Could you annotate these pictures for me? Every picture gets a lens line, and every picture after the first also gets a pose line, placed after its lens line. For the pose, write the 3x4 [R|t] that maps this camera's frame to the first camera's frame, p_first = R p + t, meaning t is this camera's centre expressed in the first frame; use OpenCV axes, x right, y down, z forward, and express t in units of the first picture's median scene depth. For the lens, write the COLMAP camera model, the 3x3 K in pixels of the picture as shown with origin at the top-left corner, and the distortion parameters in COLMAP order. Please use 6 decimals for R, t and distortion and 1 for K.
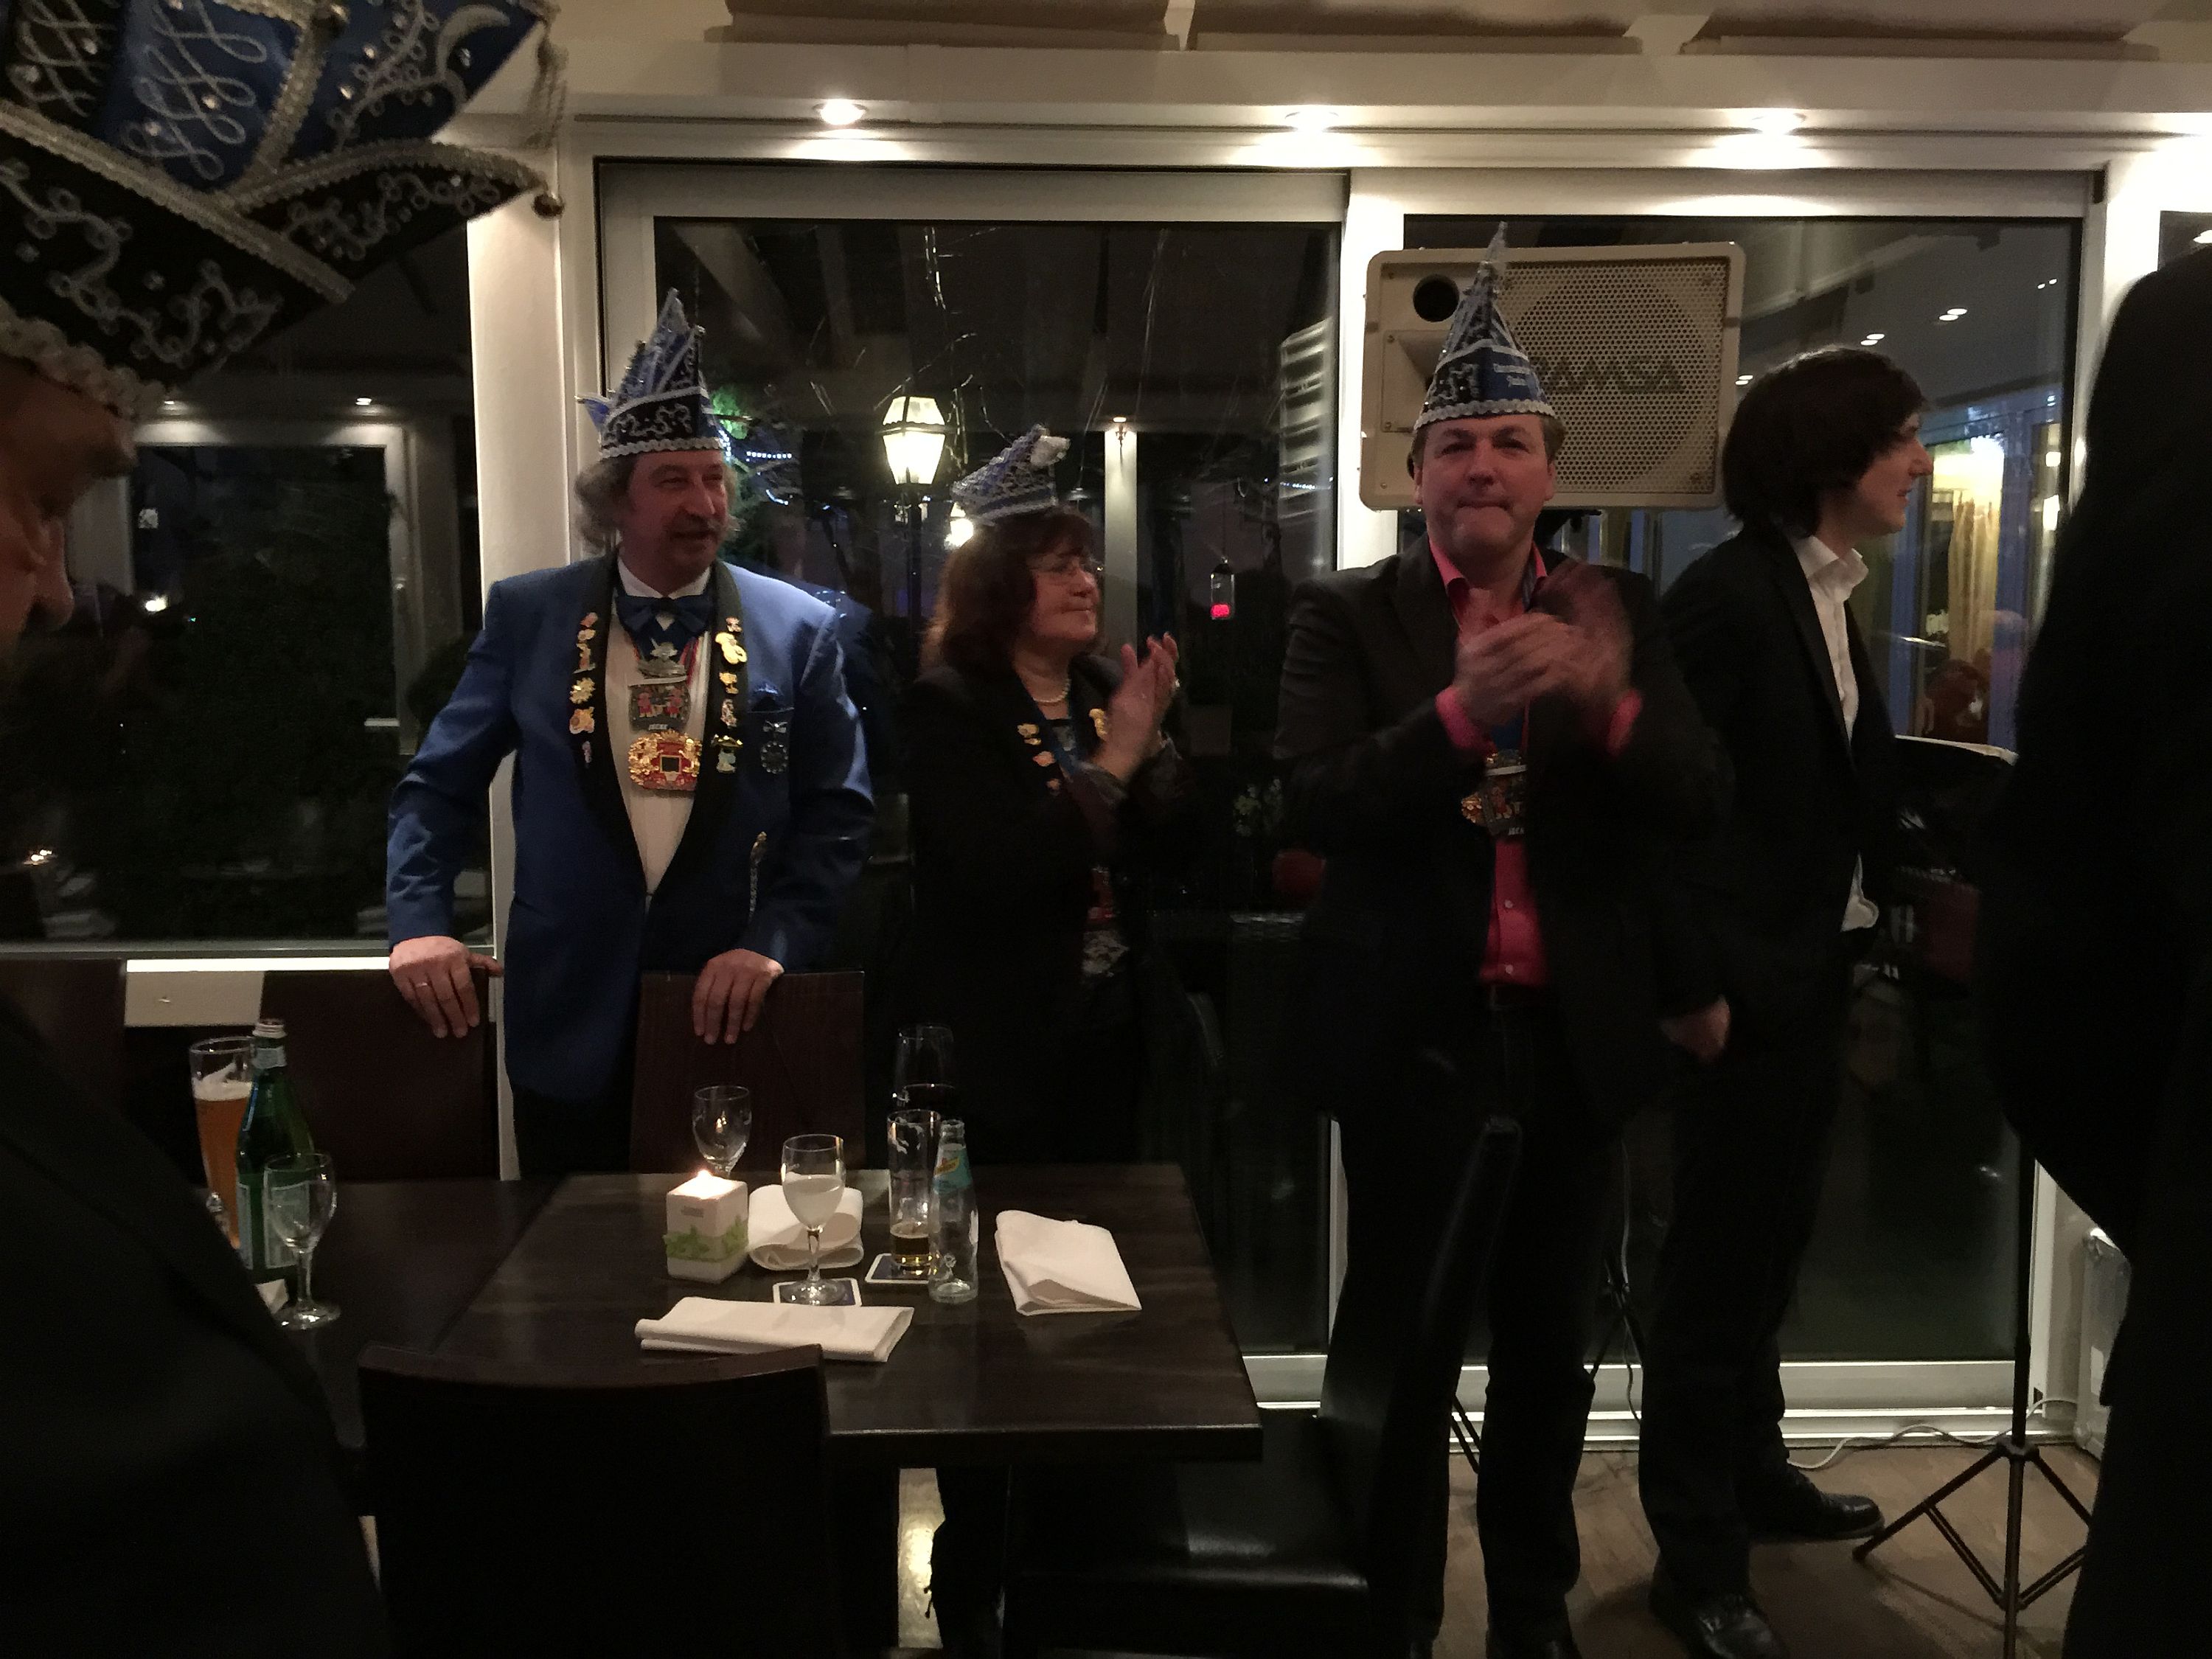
lens RADIAL K [[1936.9, 0, 1095.3], [0, 1936.9, 801.4], [0, 0, 1]] dist [0.098371, -0.122238]
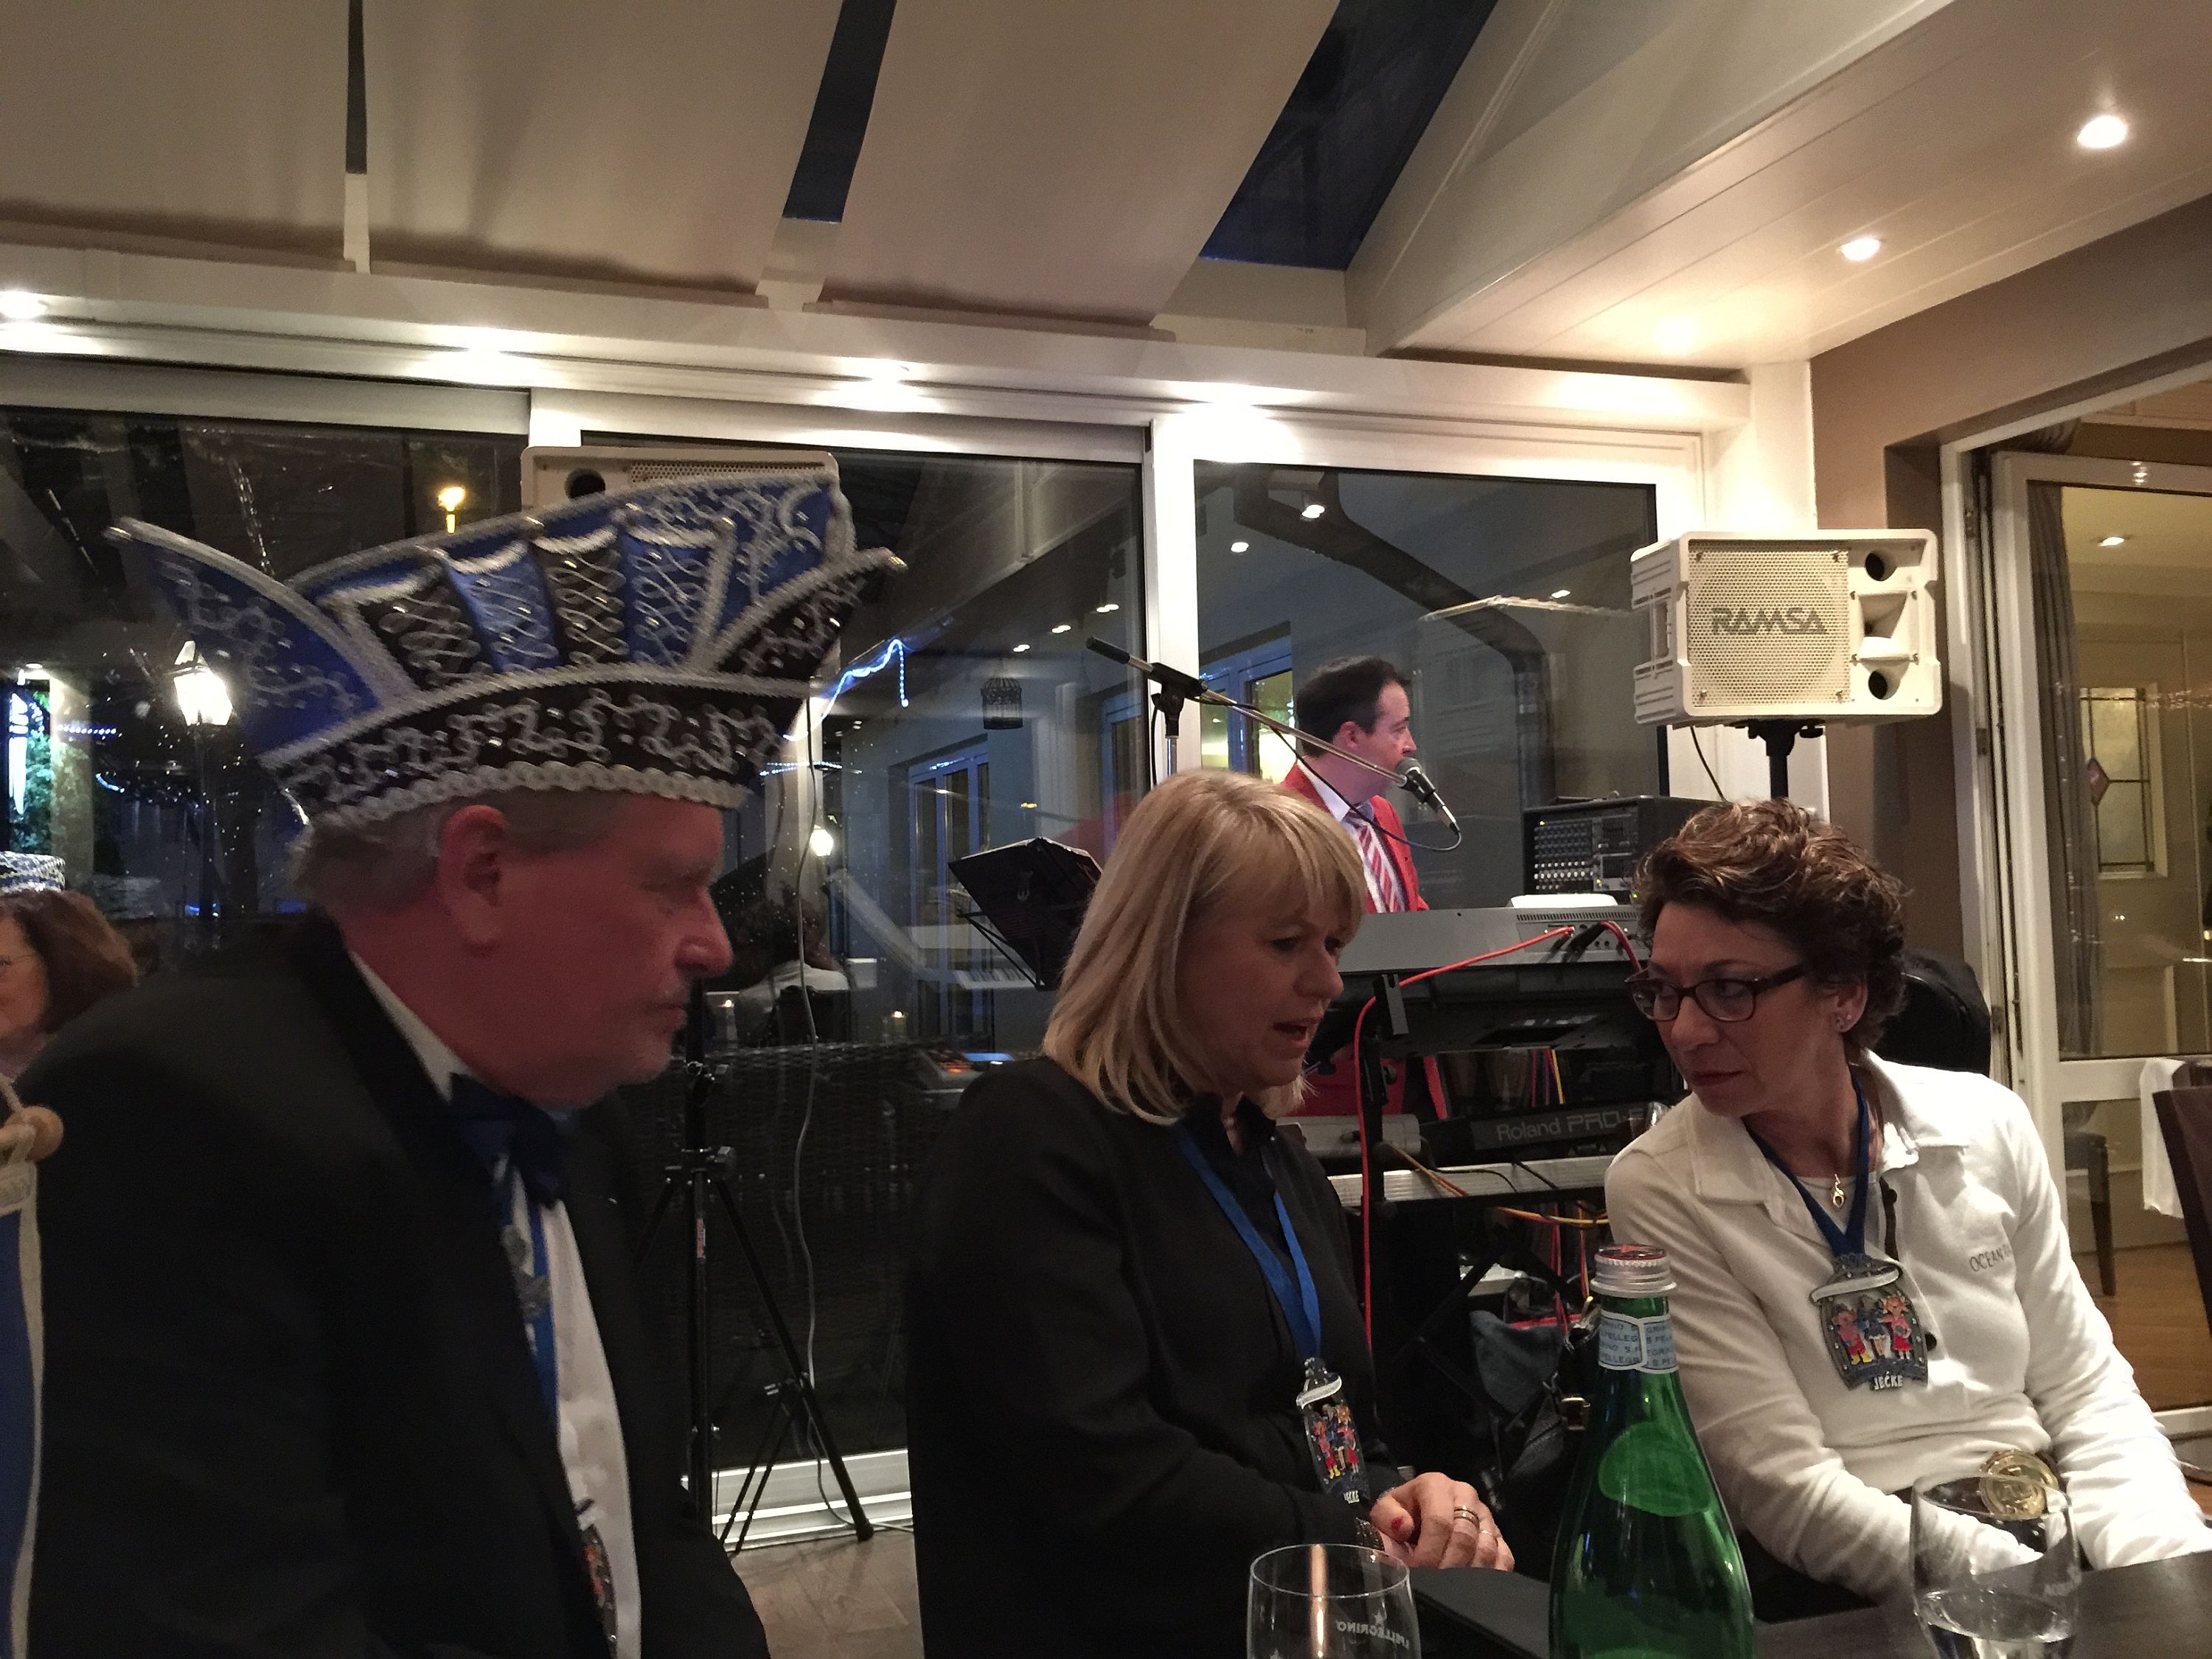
lens RADIAL K [[1936.9, 0, 1078.3], [0, 1936.9, 810.5], [0, 0, 1]] dist [0.098371, -0.122238]
pose [[0.962010, -0.006877, 0.272928, 0.124067], [0.050189, 0.987100, -0.152032, 0.111264], [-0.268362, 0.159954, 0.949945, -0.134905]]
